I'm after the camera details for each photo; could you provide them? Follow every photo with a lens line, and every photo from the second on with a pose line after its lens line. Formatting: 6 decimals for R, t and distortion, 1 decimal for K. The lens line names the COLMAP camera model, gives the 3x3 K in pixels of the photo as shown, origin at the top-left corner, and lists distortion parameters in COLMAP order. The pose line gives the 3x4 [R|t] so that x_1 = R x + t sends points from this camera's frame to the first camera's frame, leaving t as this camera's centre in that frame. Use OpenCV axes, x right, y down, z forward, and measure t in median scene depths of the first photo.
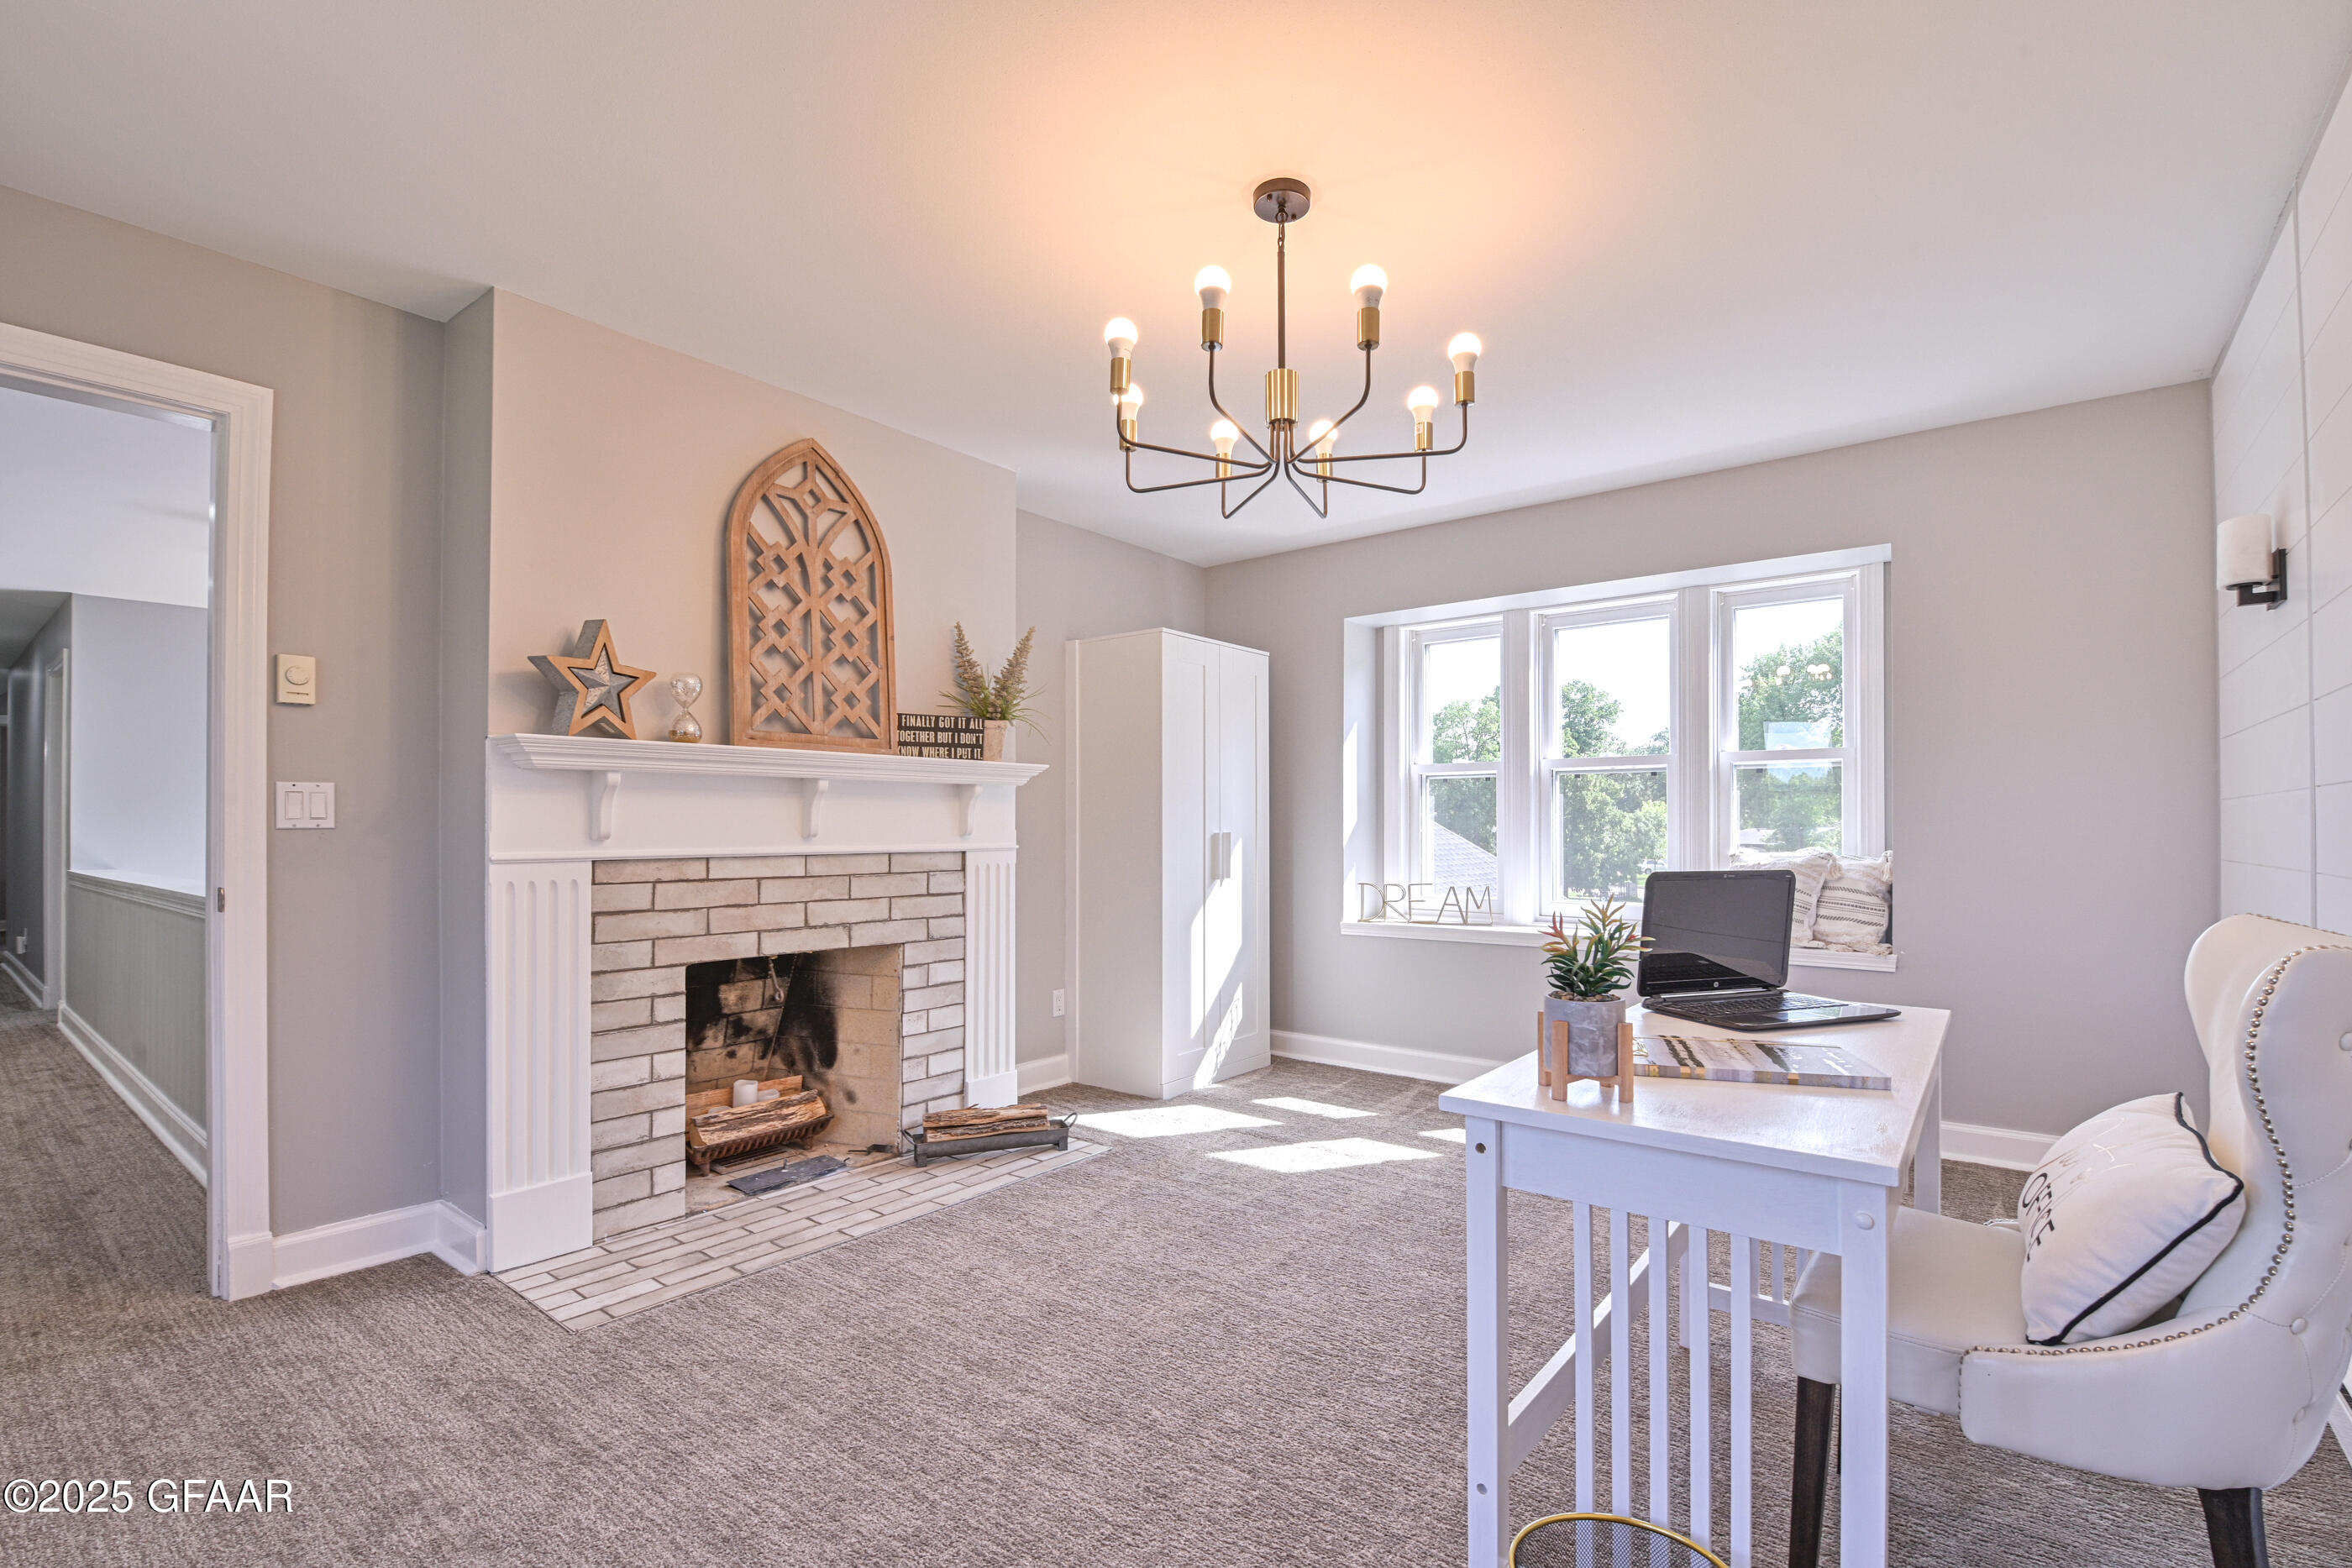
lens RADIAL K [[1050.6, 0, 1187.1], [0, 1050.6, 814.4], [0, 0, 1]] dist [0.001382, -0.017833]
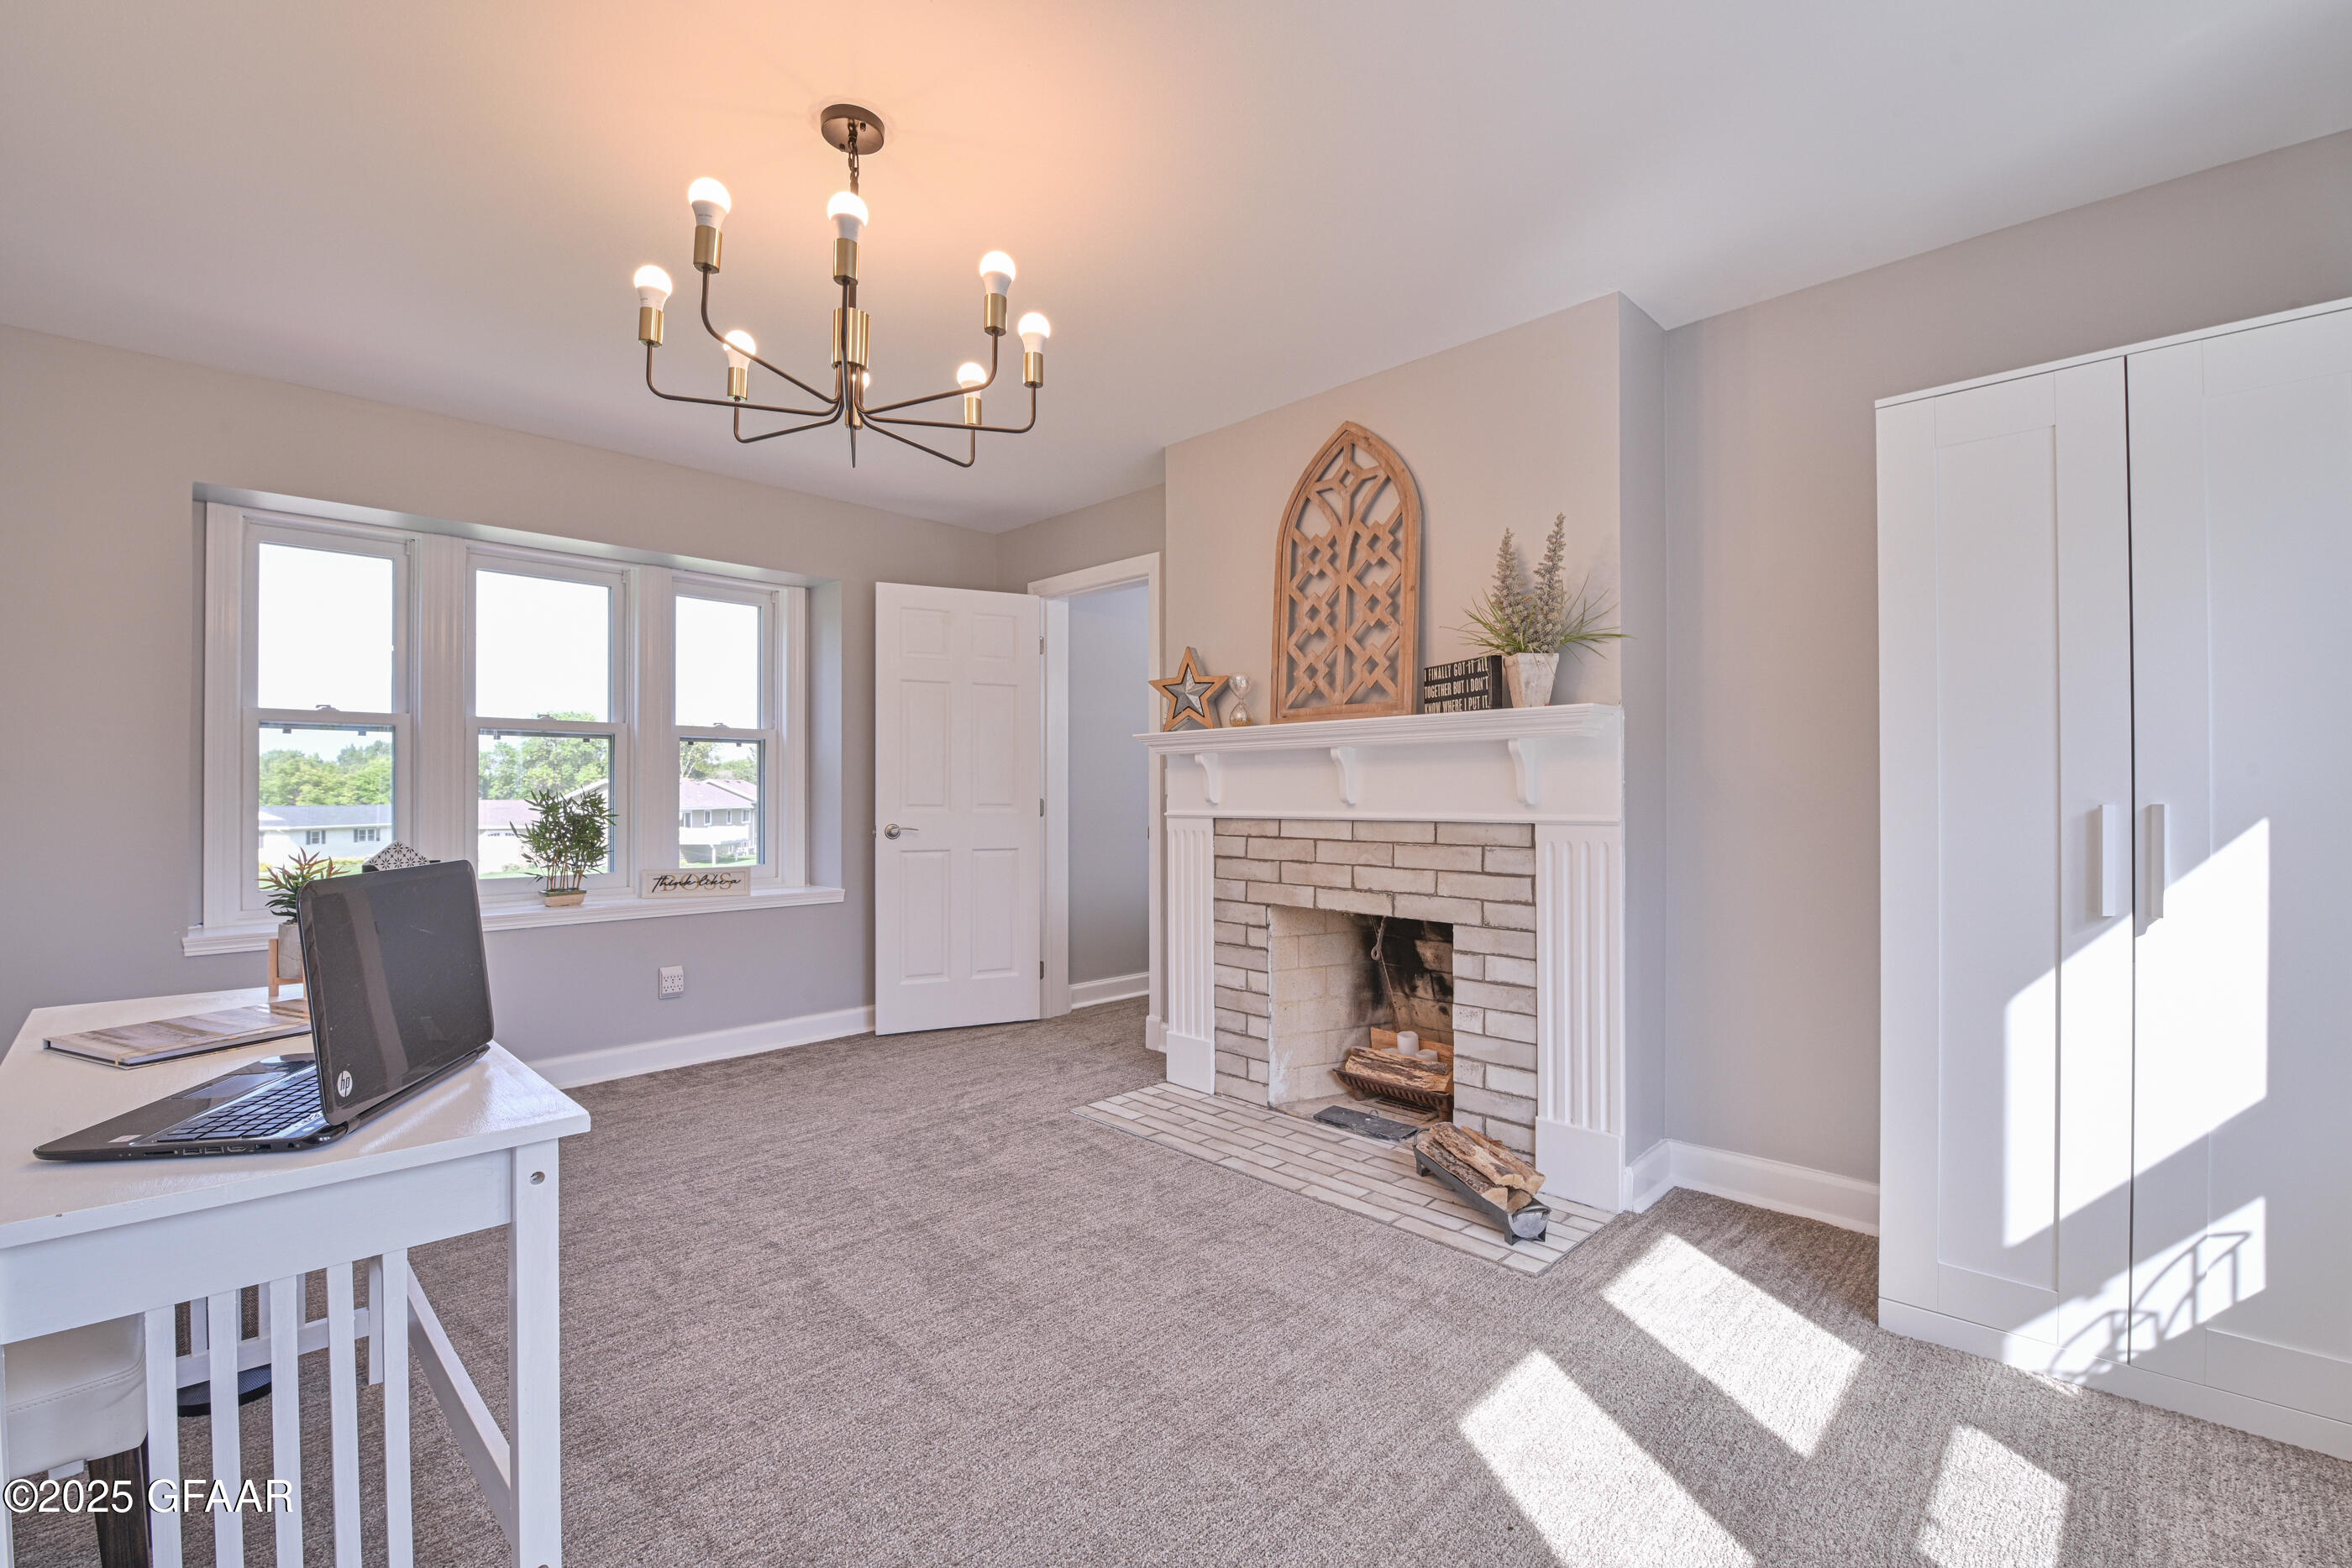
lens RADIAL K [[976.4, 0, 1176.0], [0, 976.4, 784.0], [0, 0, 1]] dist [-0.023423, -0.000044]
pose [[-0.094055, -0.011781, -0.995497, 0.590052], [0.011929, 0.999845, -0.012959, 0.012566], [0.995496, -0.013094, -0.093900, 0.872464]]
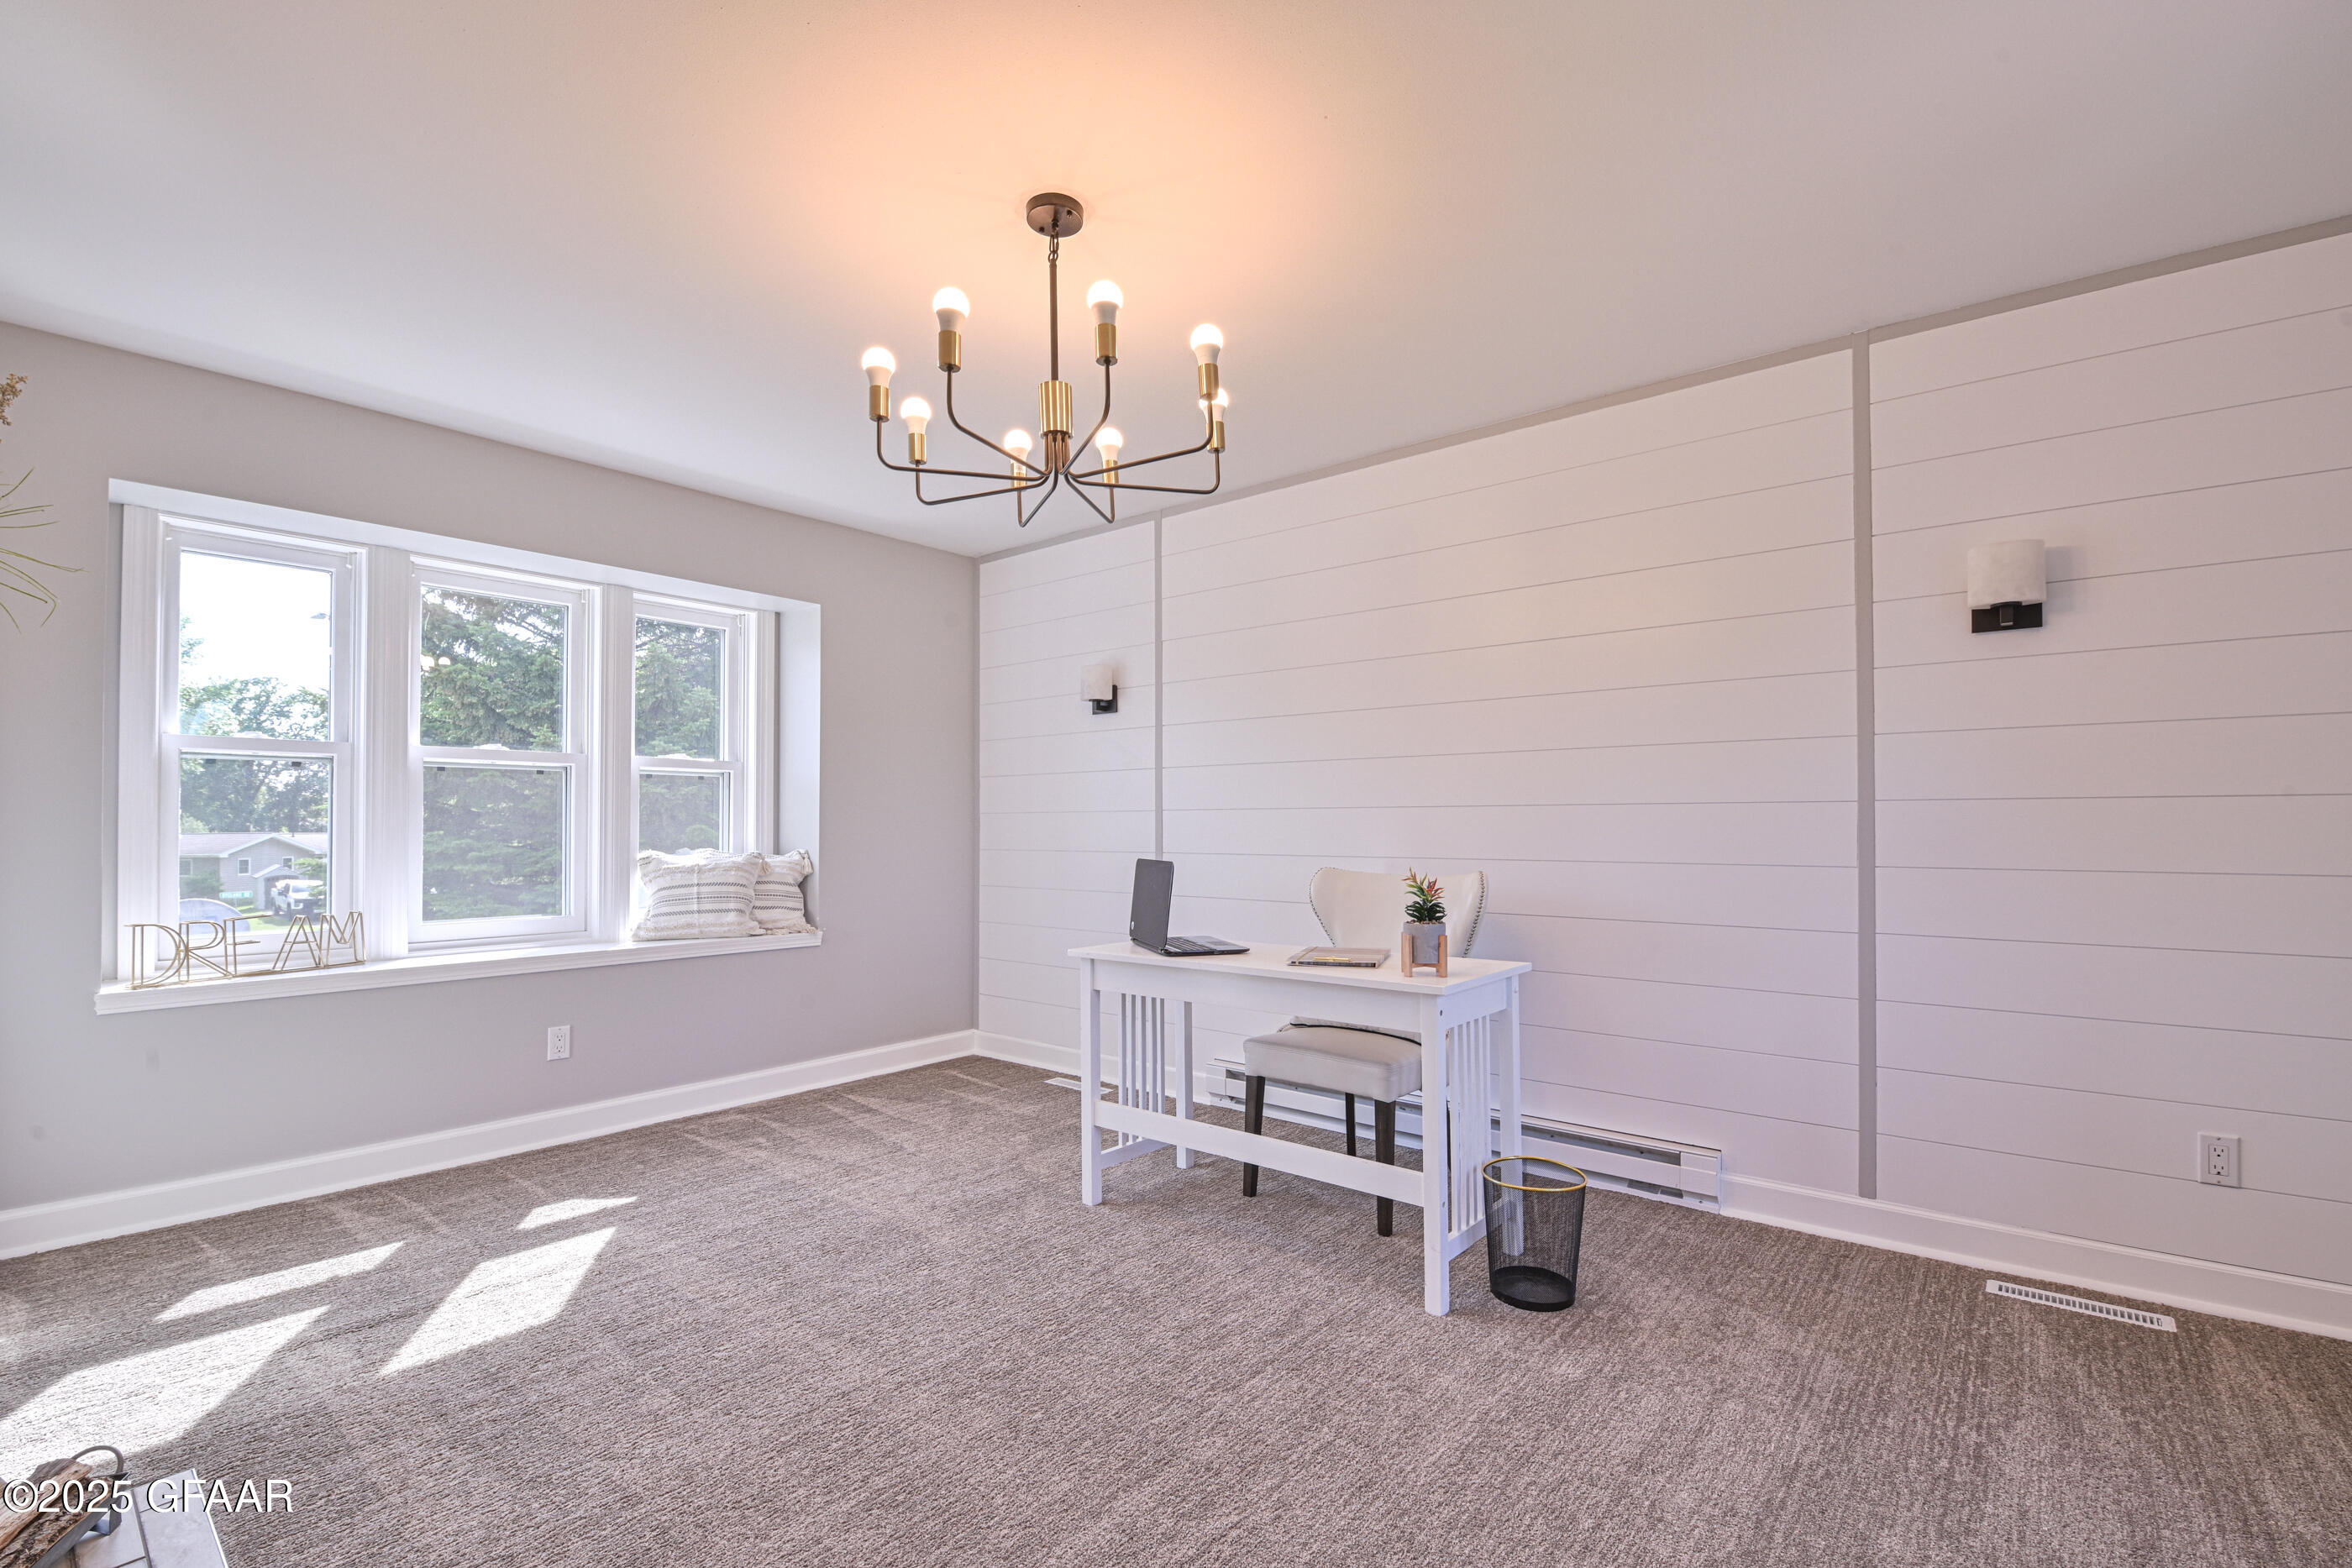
lens RADIAL K [[1050.6, 0, 1187.1], [0, 1050.6, 814.4], [0, 0, 1]] dist [0.001382, -0.017833]
pose [[0.014992, 0.012224, 0.999813, -0.584917], [-0.011143, 0.999865, -0.012057, 0.003765], [-0.999826, -0.010960, 0.015126, 0.542916]]
